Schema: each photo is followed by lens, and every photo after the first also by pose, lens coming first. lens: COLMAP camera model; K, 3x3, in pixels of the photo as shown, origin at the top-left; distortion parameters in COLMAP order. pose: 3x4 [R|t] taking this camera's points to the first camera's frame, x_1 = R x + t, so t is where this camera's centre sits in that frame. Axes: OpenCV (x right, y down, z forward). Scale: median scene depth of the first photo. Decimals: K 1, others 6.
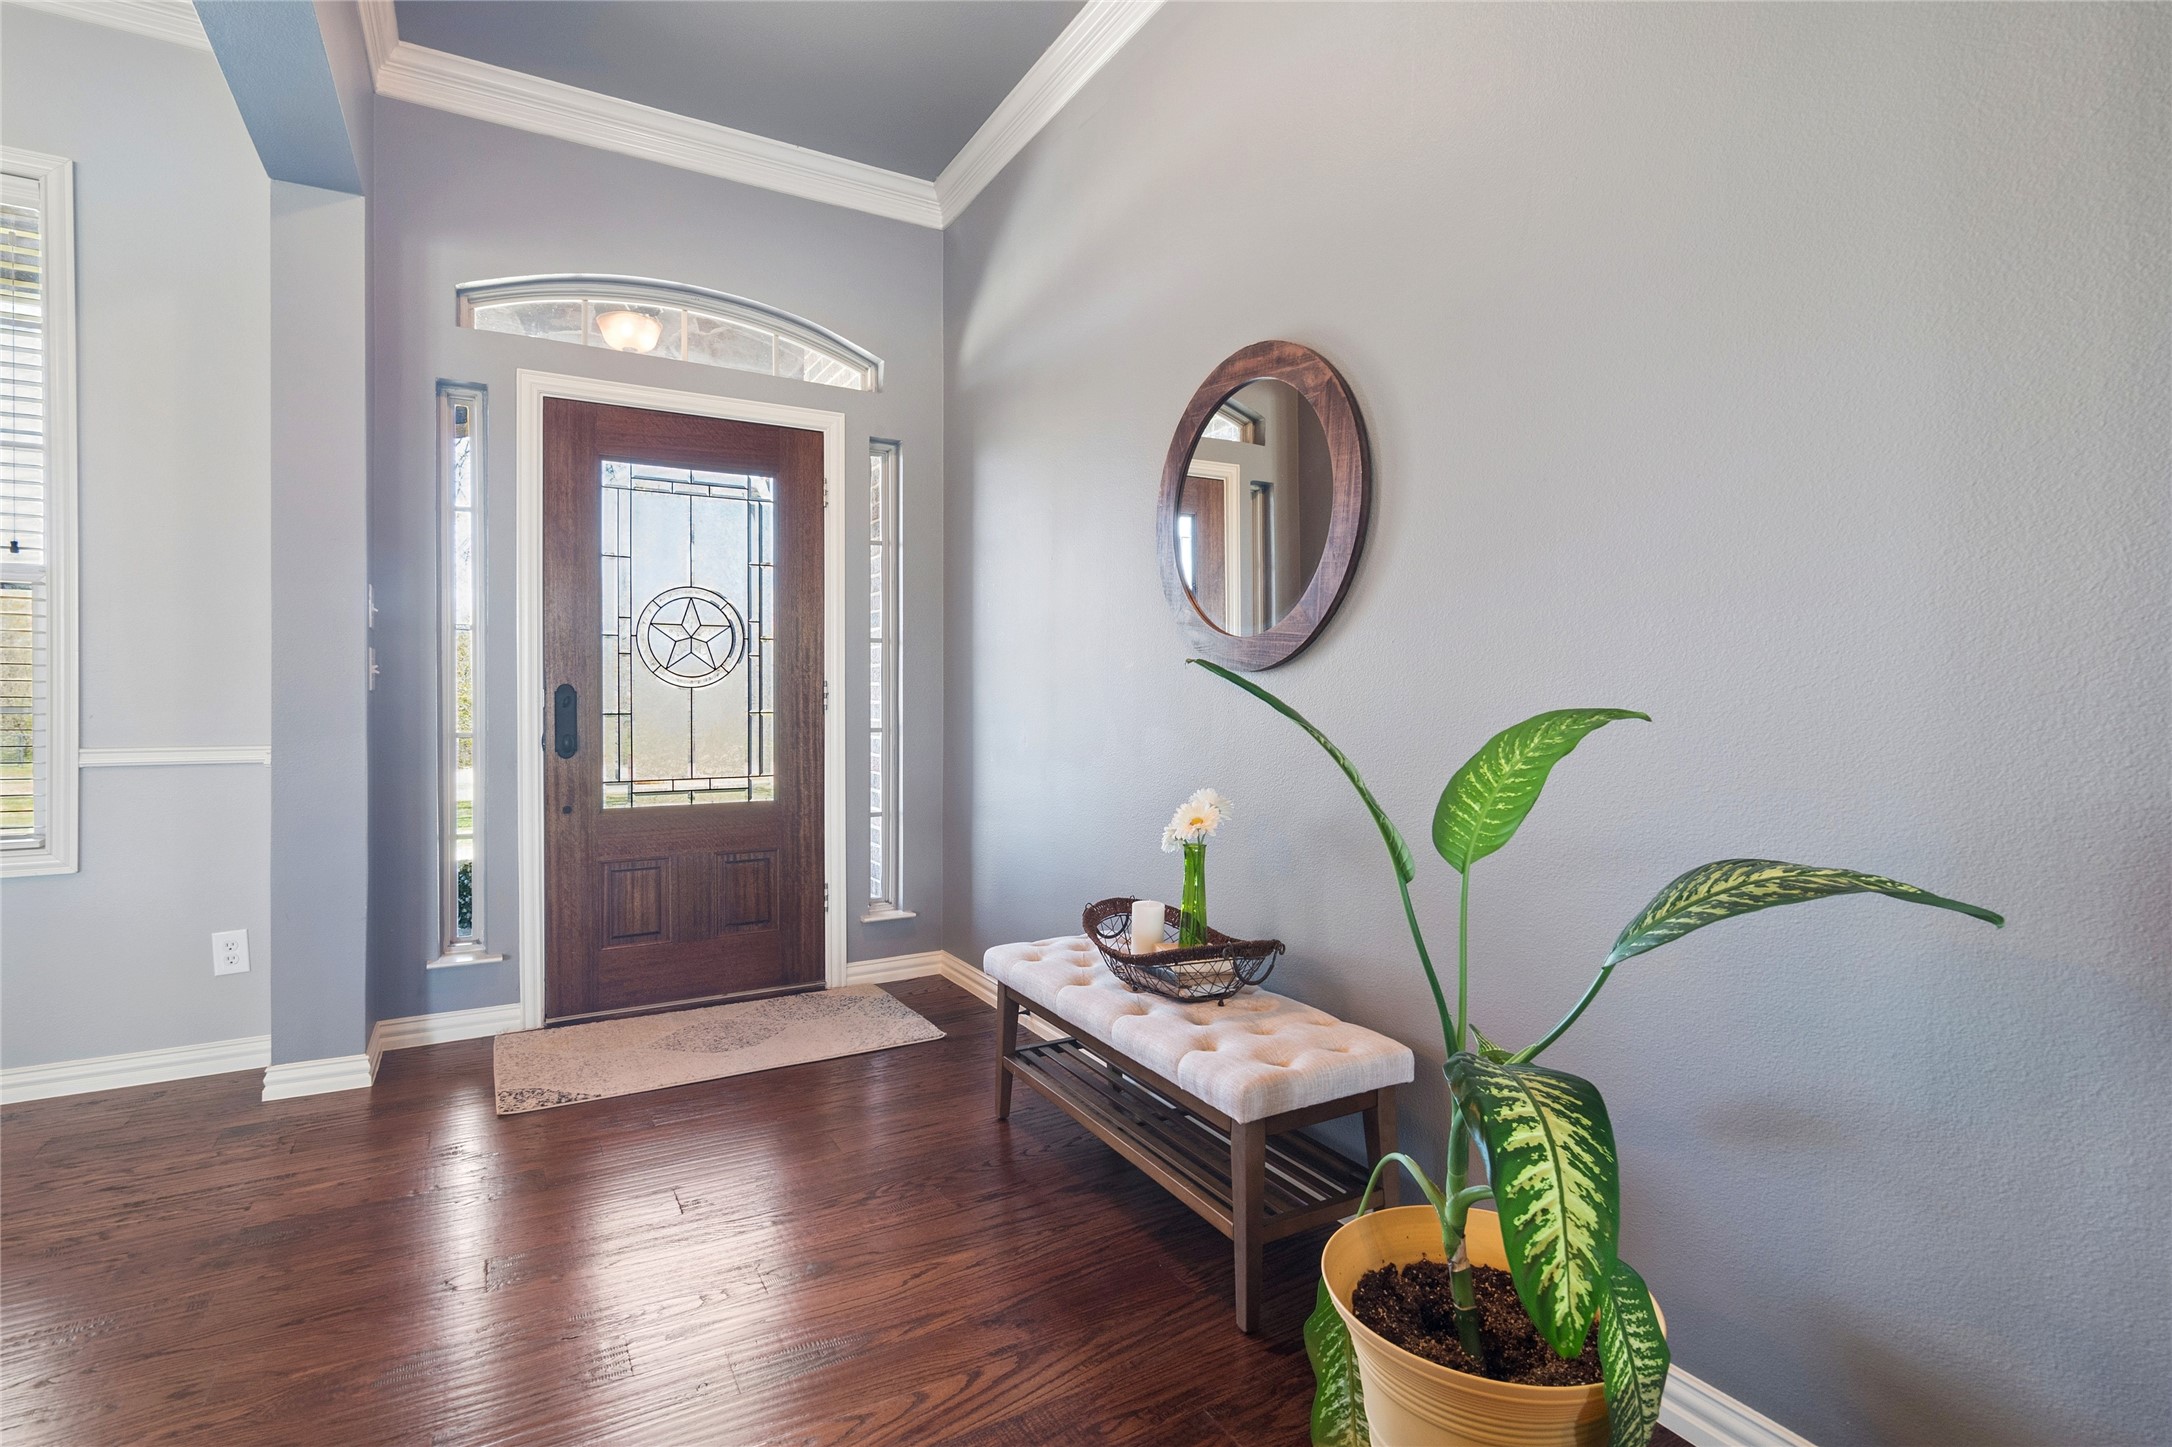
lens RADIAL K [[1046.4, 0, 1085.6], [0, 1046.4, 696.4], [0, 0, 1]] dist [0.001010, 0.000718]
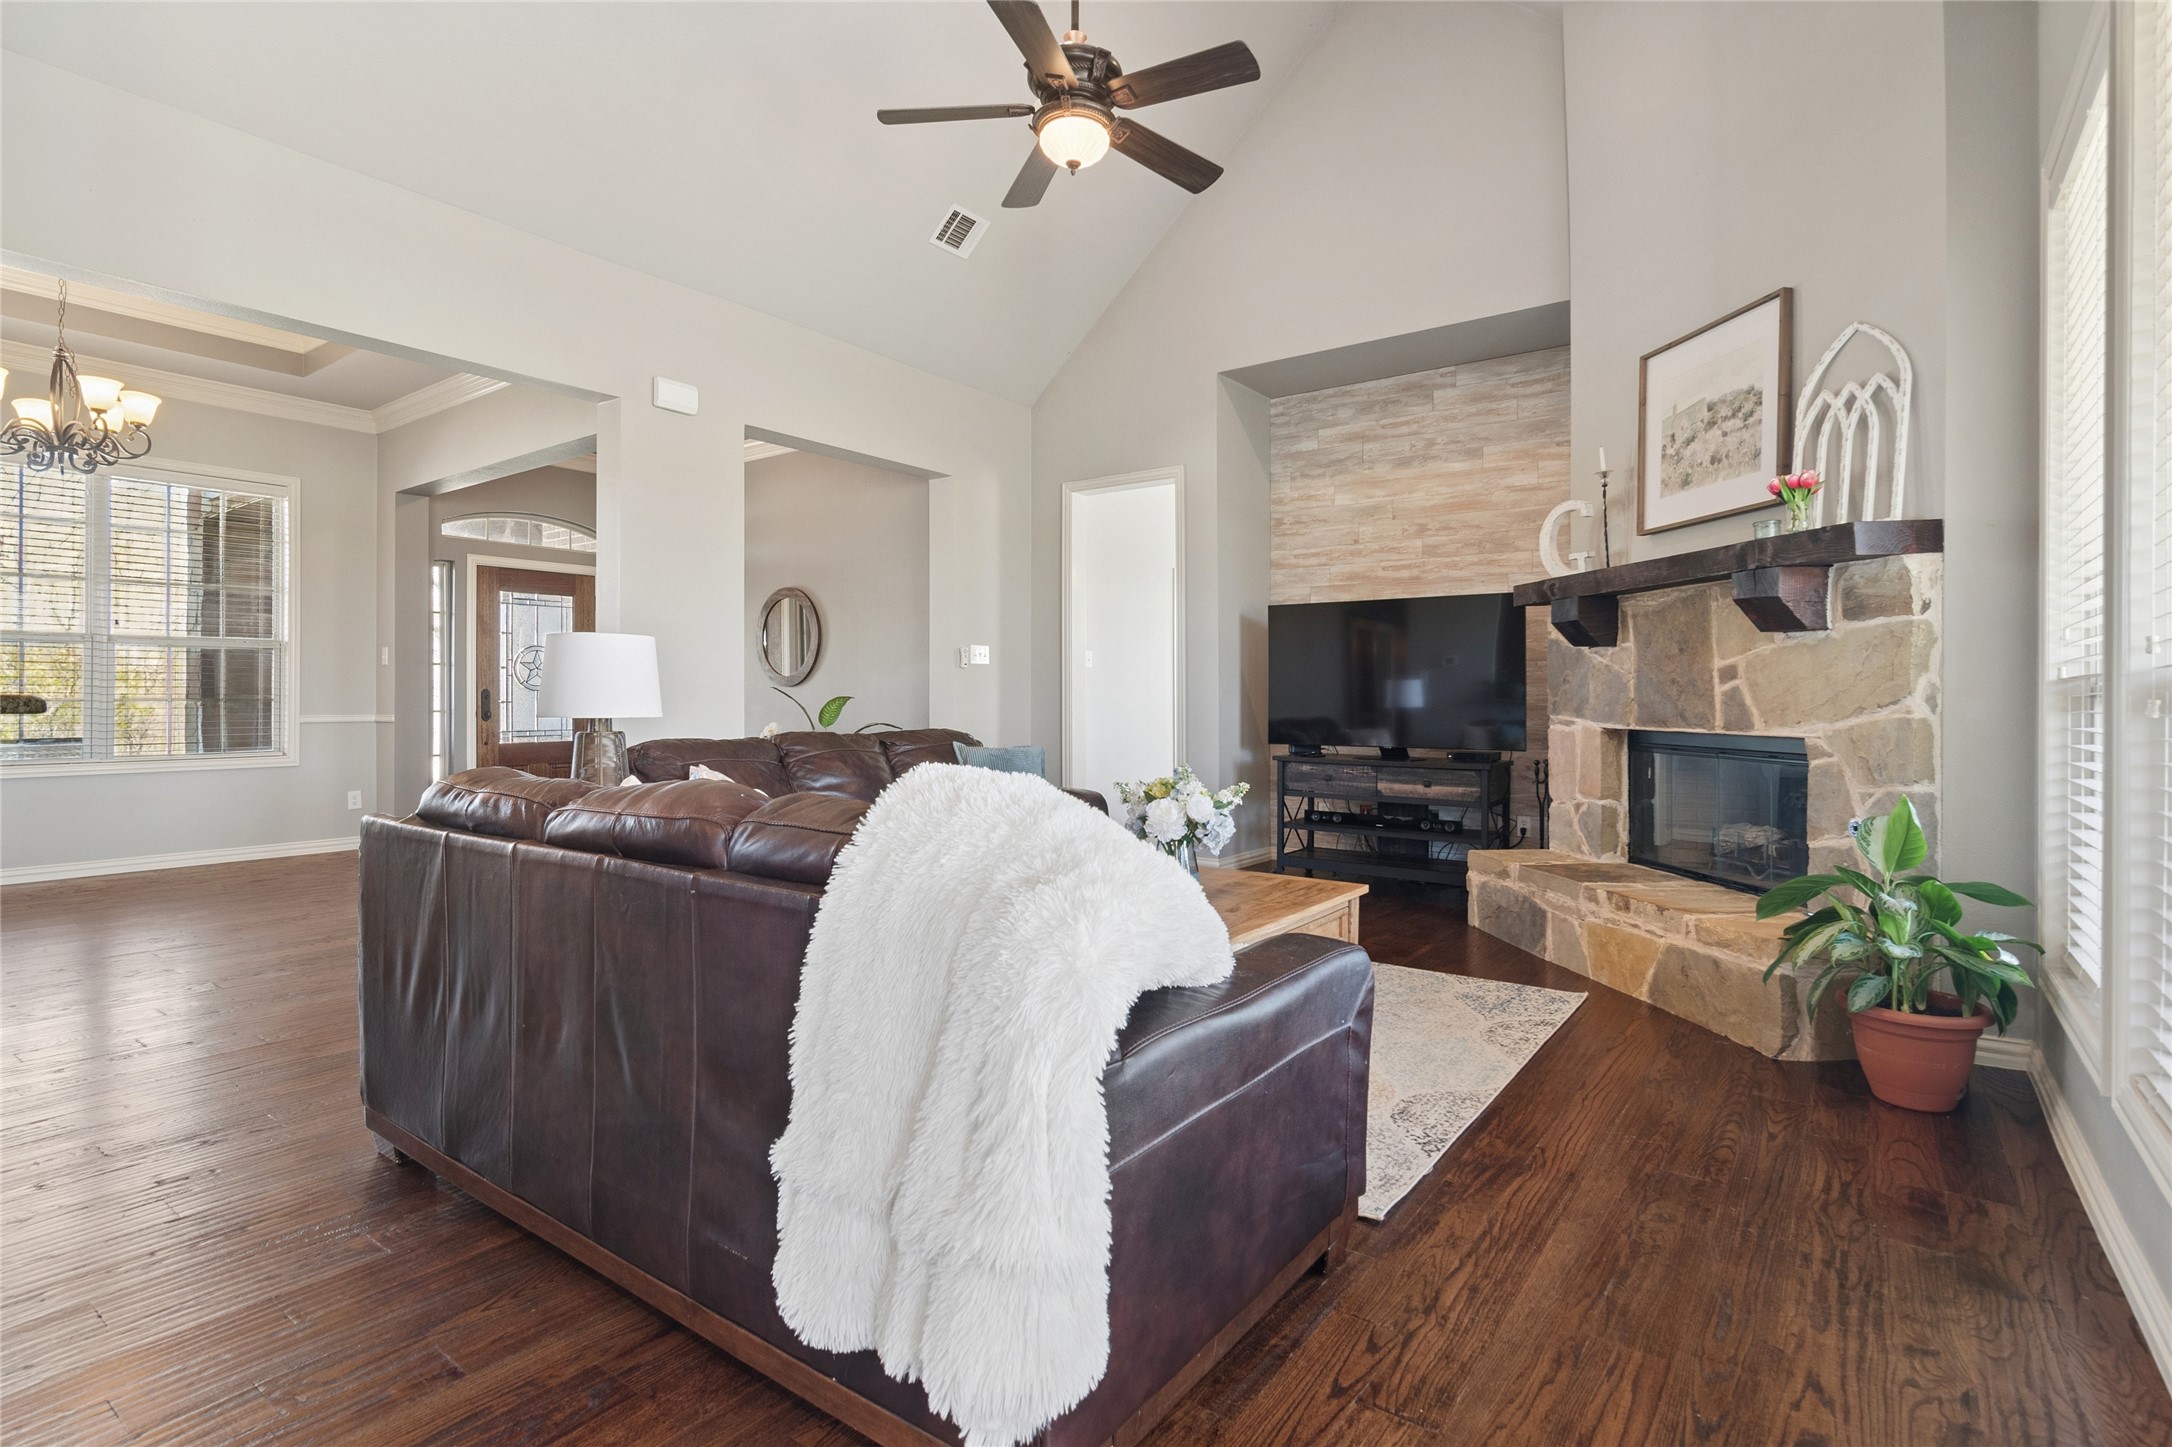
lens RADIAL K [[1046.4, 0, 1085.6], [0, 1046.4, 696.4], [0, 0, 1]] dist [0.001010, 0.000718]
pose [[0.916915, -0.000497, 0.399081, -0.200444], [0.000139, 1.000000, 0.000926, 0.002554], [-0.399082, -0.000793, 0.916915, -1.619917]]
